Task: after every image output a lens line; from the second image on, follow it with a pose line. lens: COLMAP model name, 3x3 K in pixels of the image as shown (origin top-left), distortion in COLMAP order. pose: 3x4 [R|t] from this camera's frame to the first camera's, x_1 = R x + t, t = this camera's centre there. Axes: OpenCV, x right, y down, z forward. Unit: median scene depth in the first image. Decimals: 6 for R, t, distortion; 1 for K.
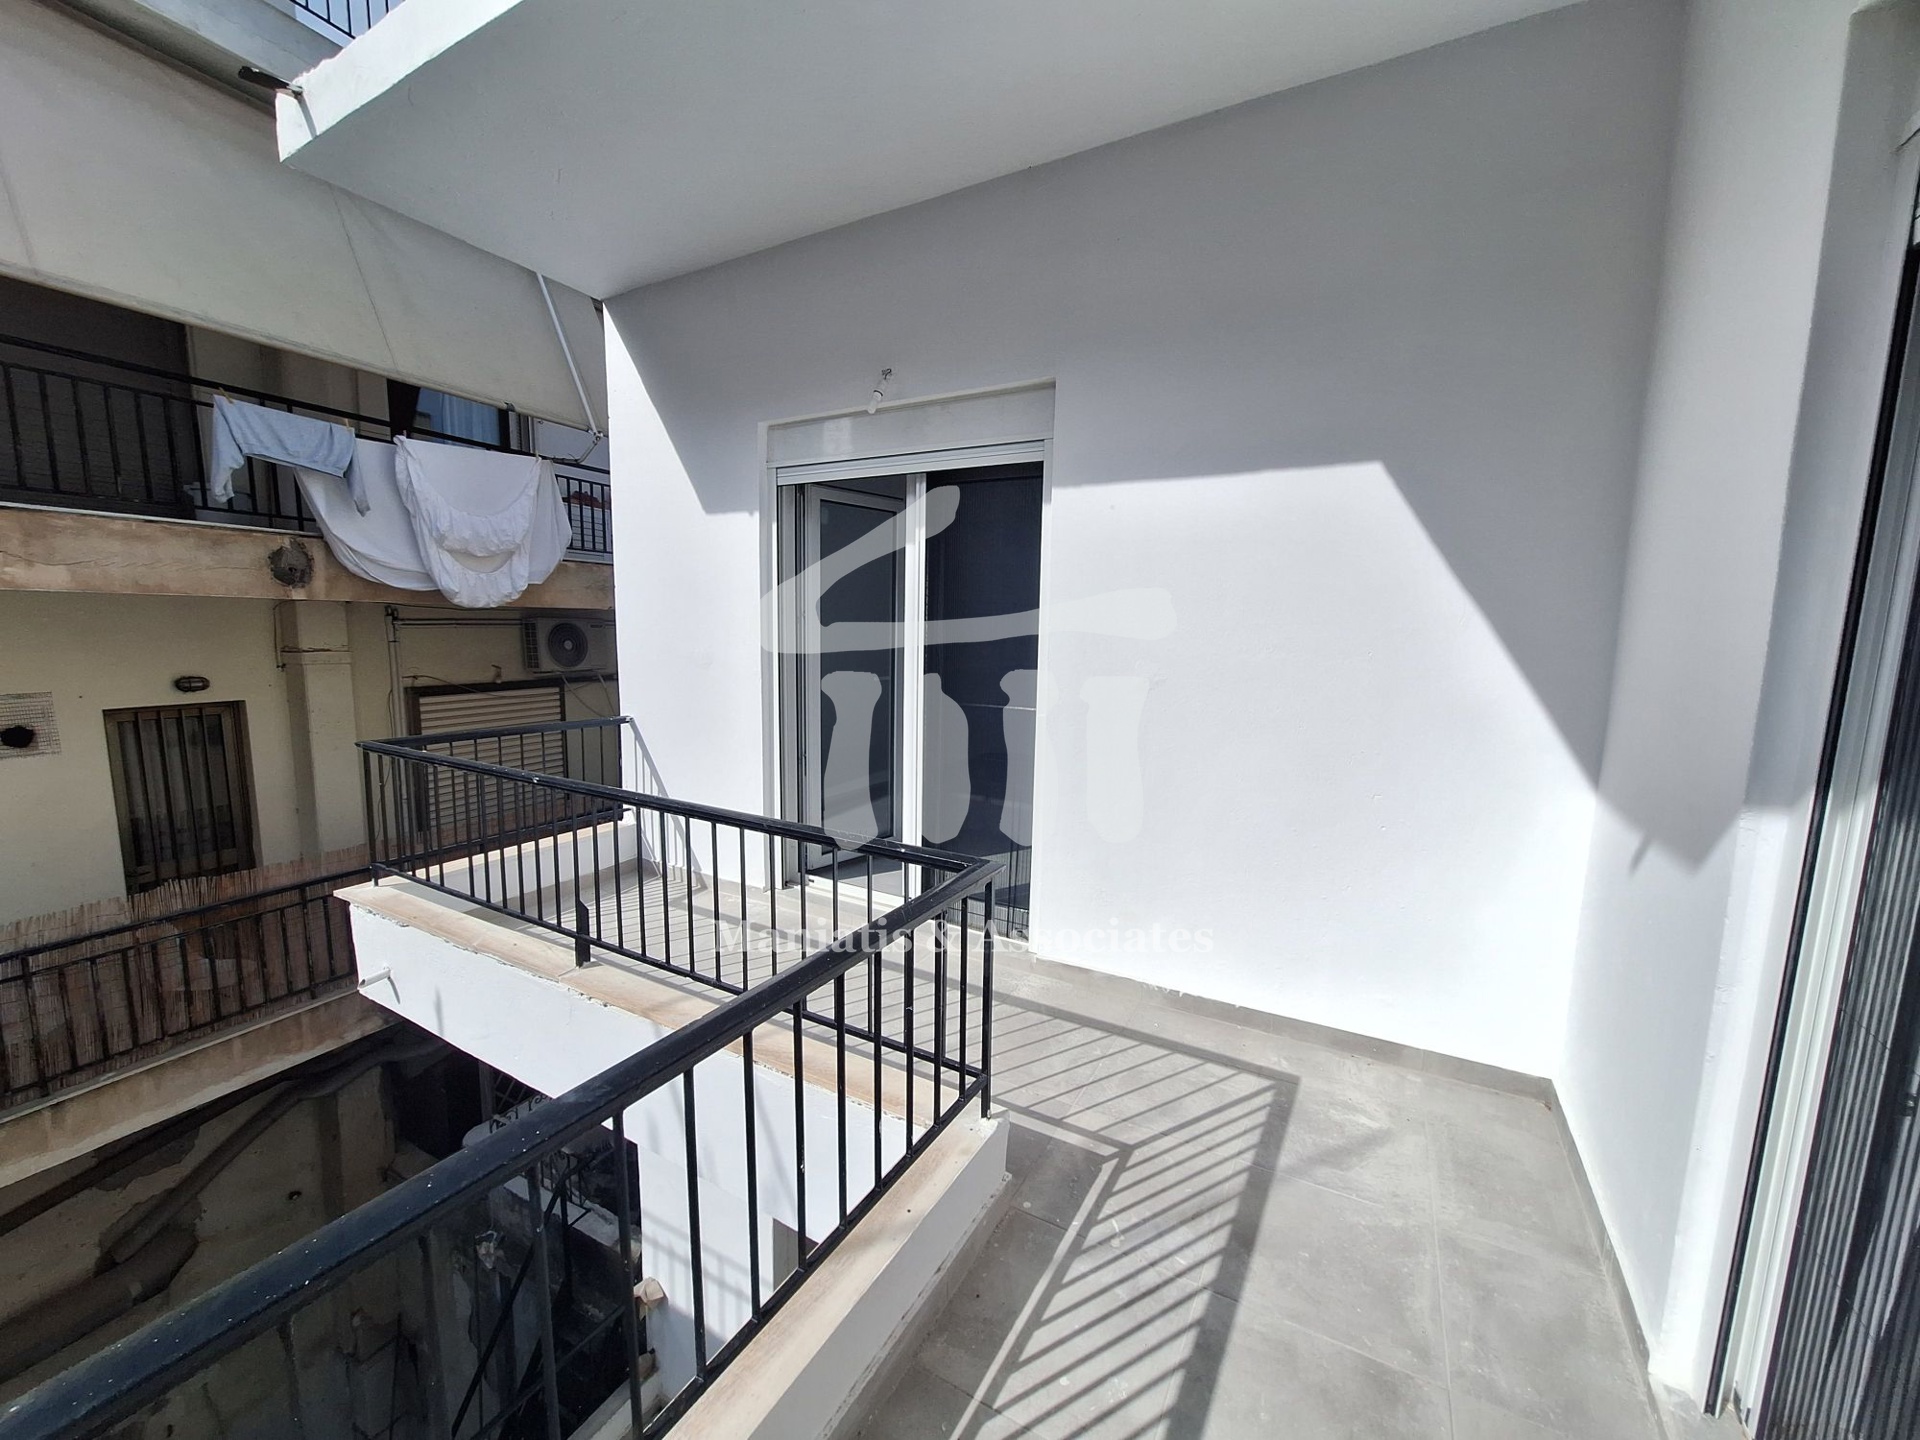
lens RADIAL K [[756.0, 0, 958.7], [0, 756.0, 727.2], [0, 0, 1]] dist [-0.001968, 0.000535]
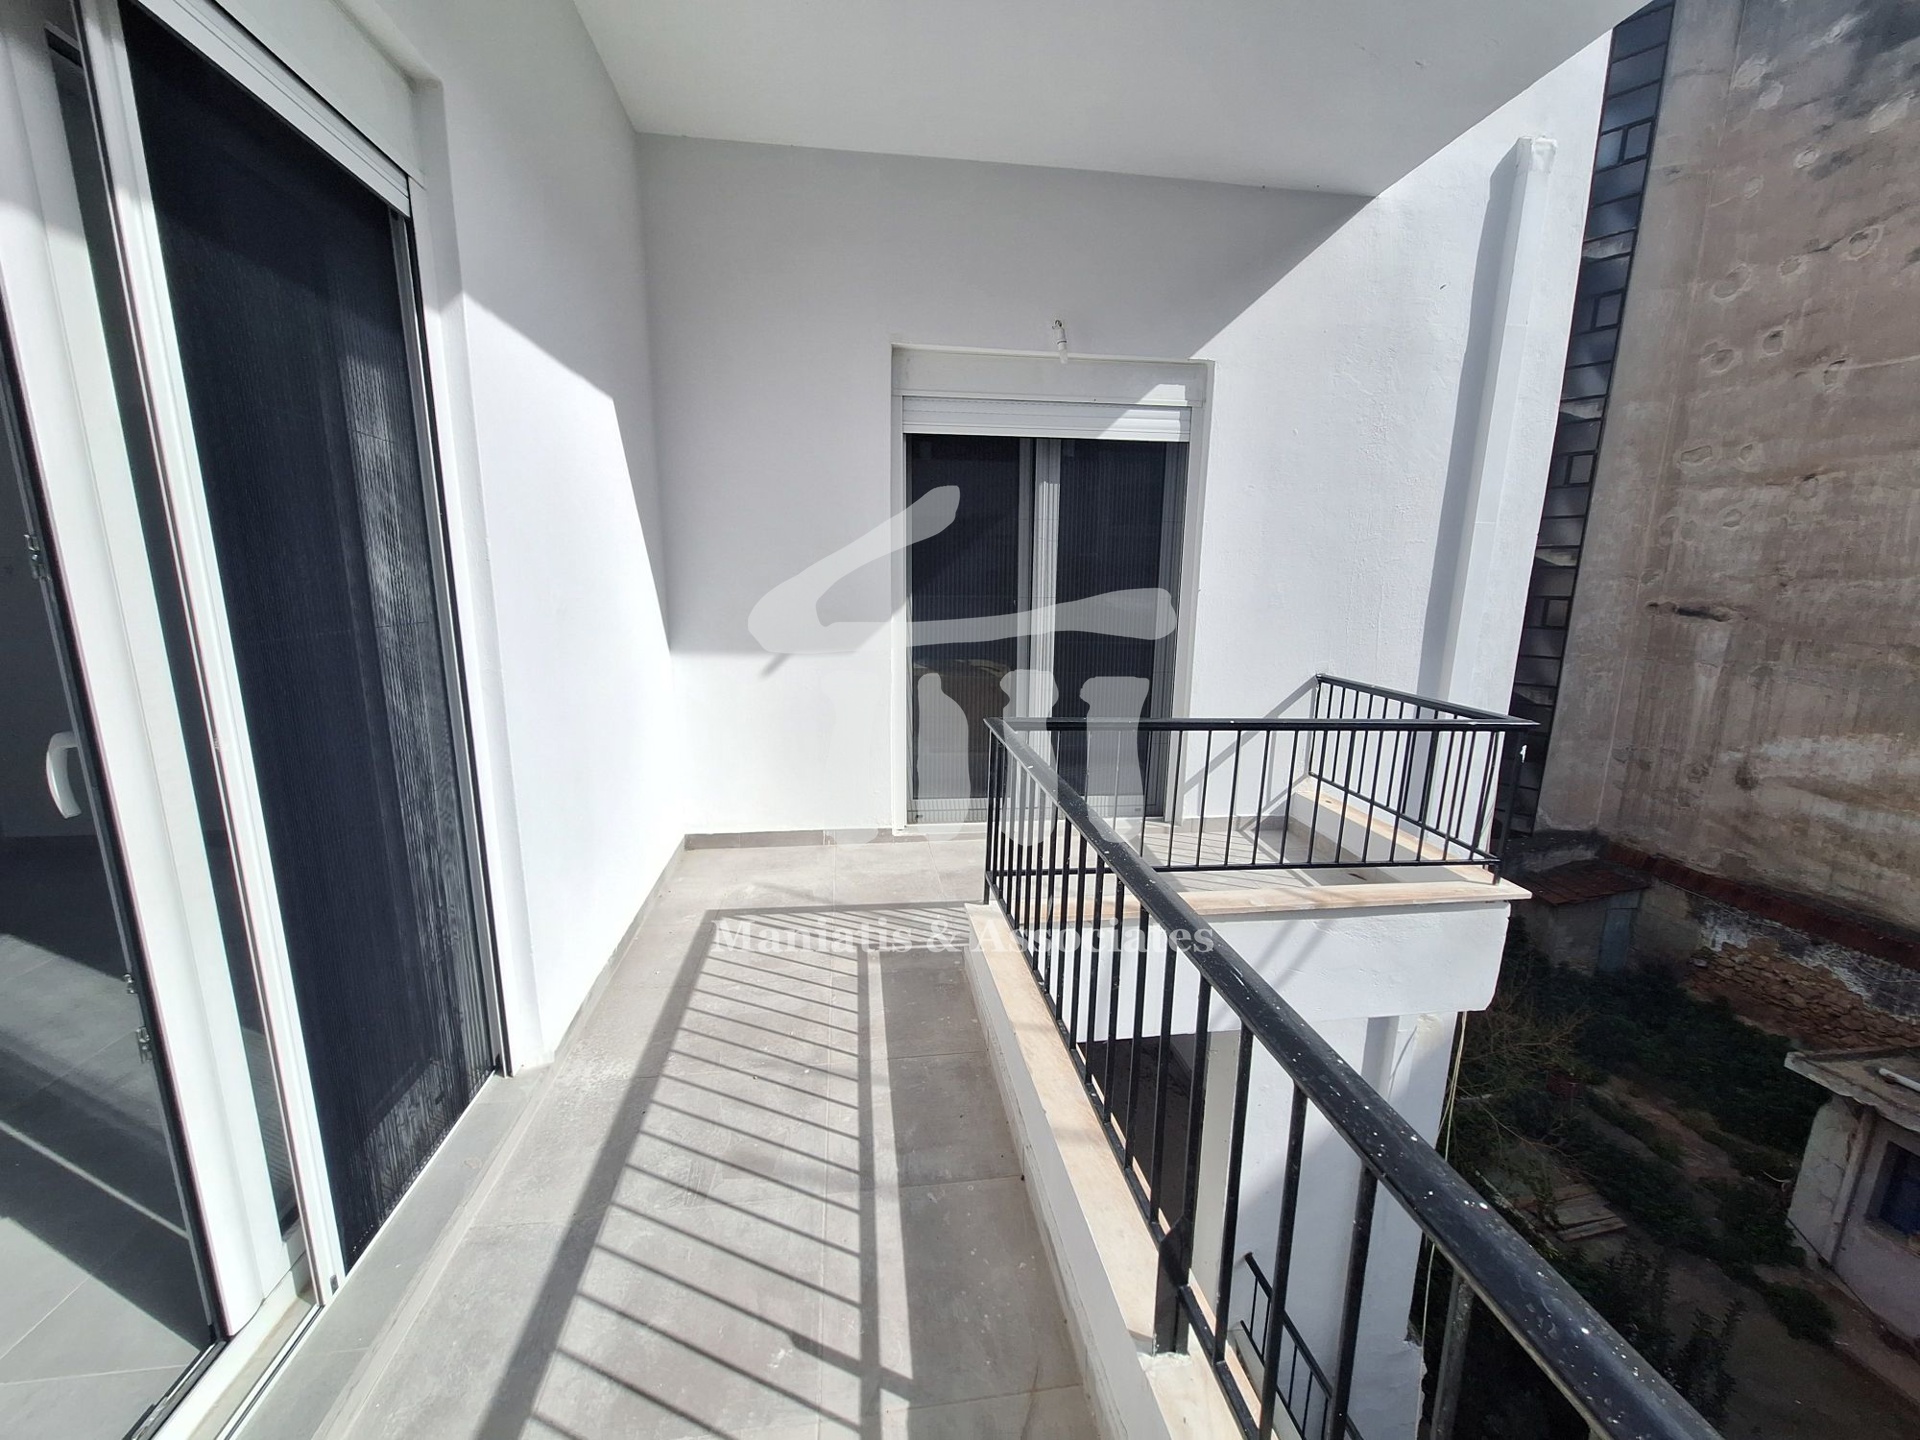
lens RADIAL K [[756.0, 0, 958.7], [0, 756.0, 727.2], [0, 0, 1]] dist [-0.001968, 0.000535]
pose [[-0.608233, -0.187740, 0.771237, -0.797540], [0.081398, 0.951752, 0.295877, -0.185264], [-0.789574, 0.242739, -0.563605, 1.449686]]
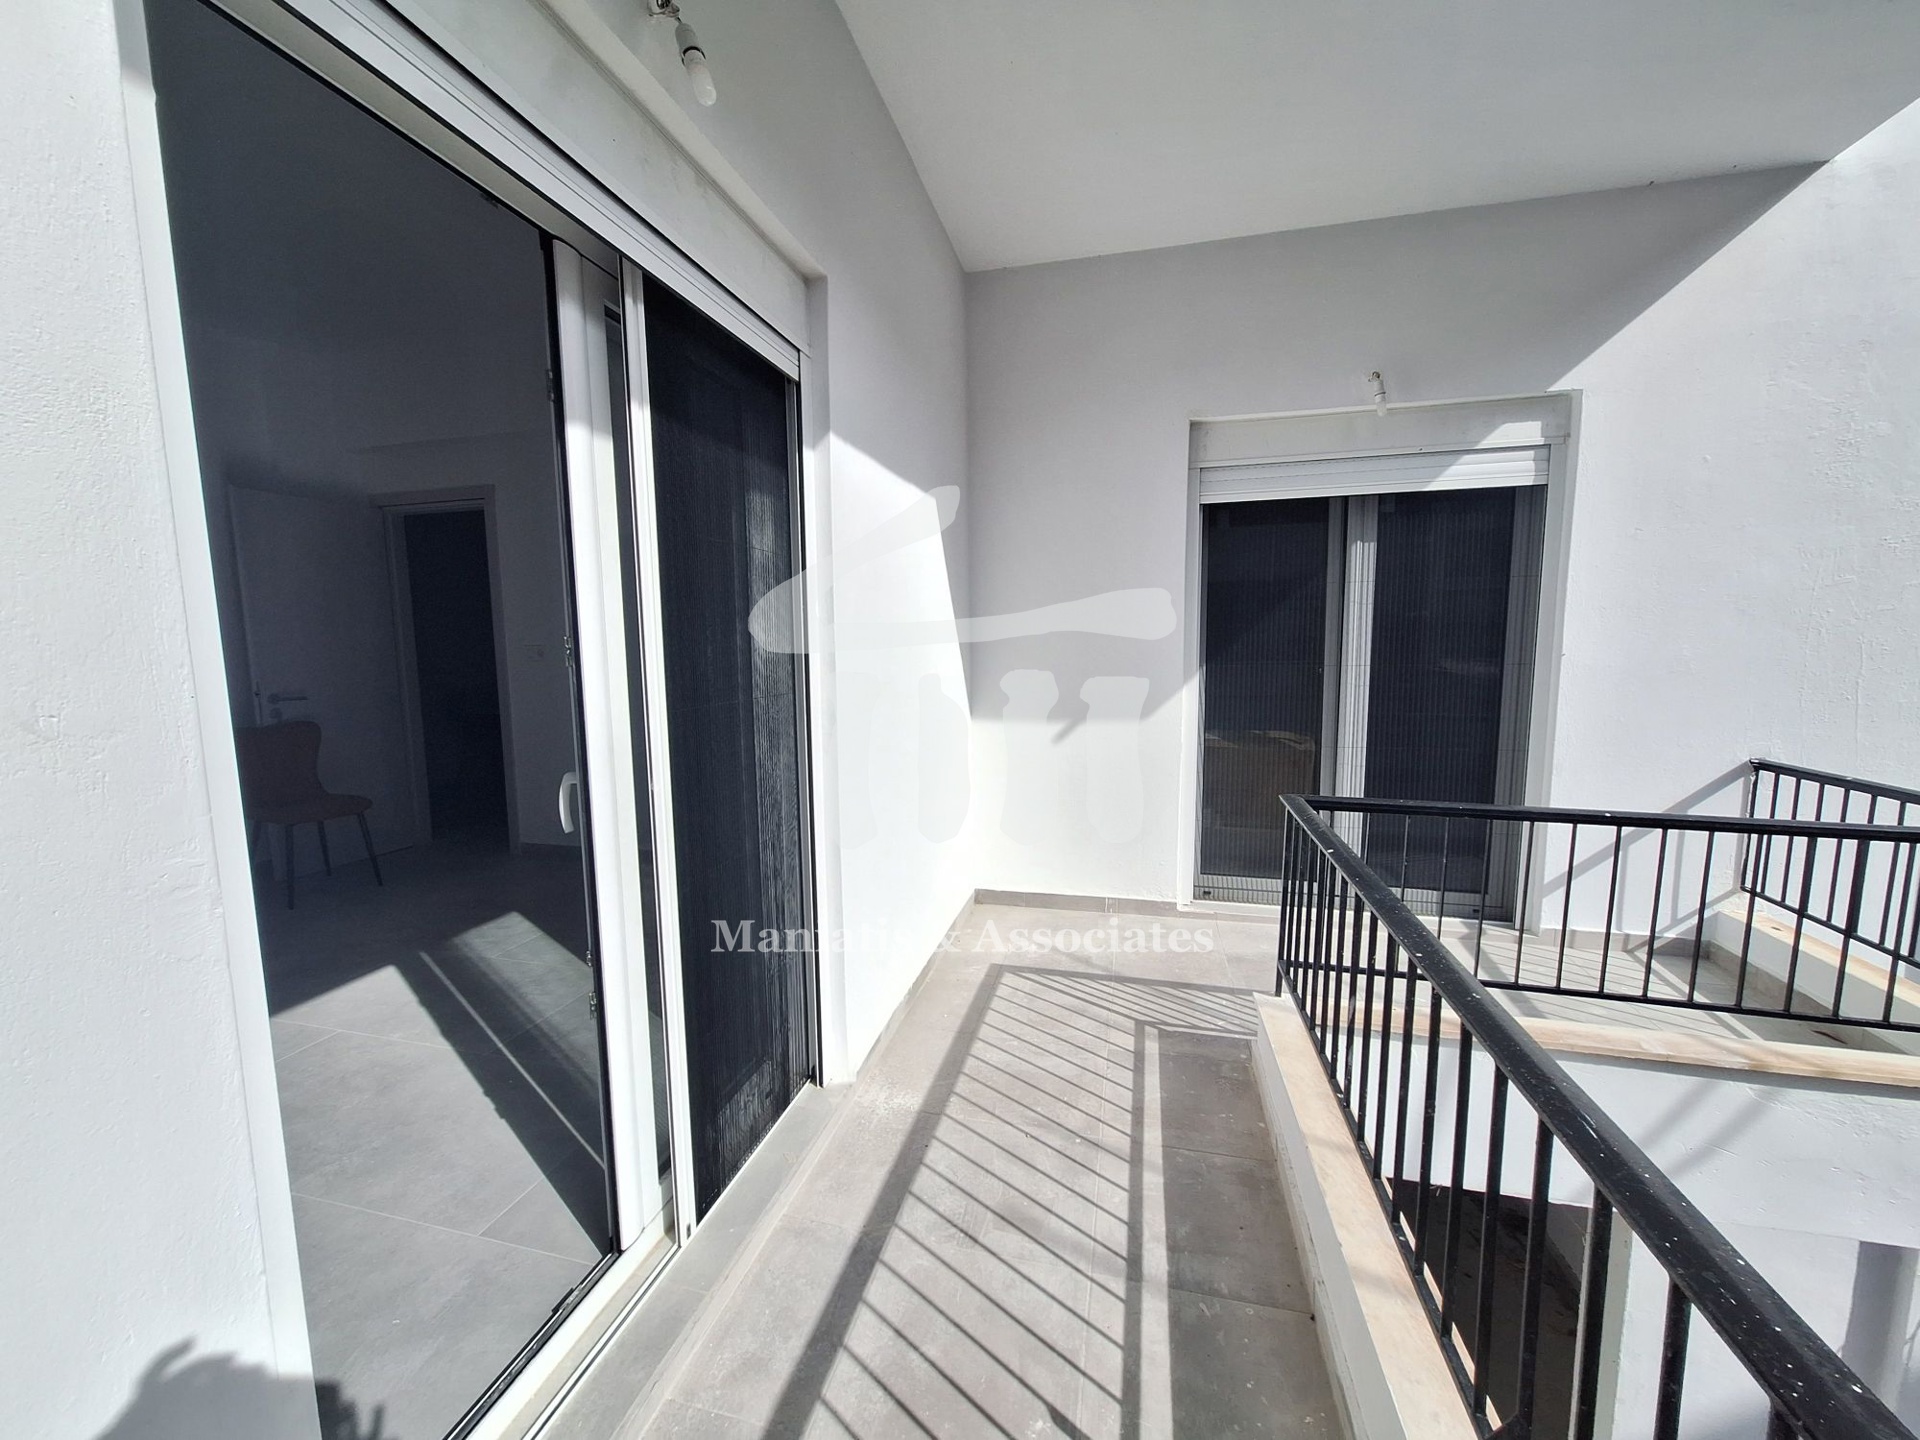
lens RADIAL K [[756.0, 0, 958.7], [0, 756.0, 727.2], [0, 0, 1]] dist [-0.001968, 0.000535]
pose [[-0.272500, -0.130959, 0.953202, -0.824510], [0.134714, 0.975742, 0.172567, -0.196971], [-0.952678, 0.175434, -0.248248, 1.456741]]
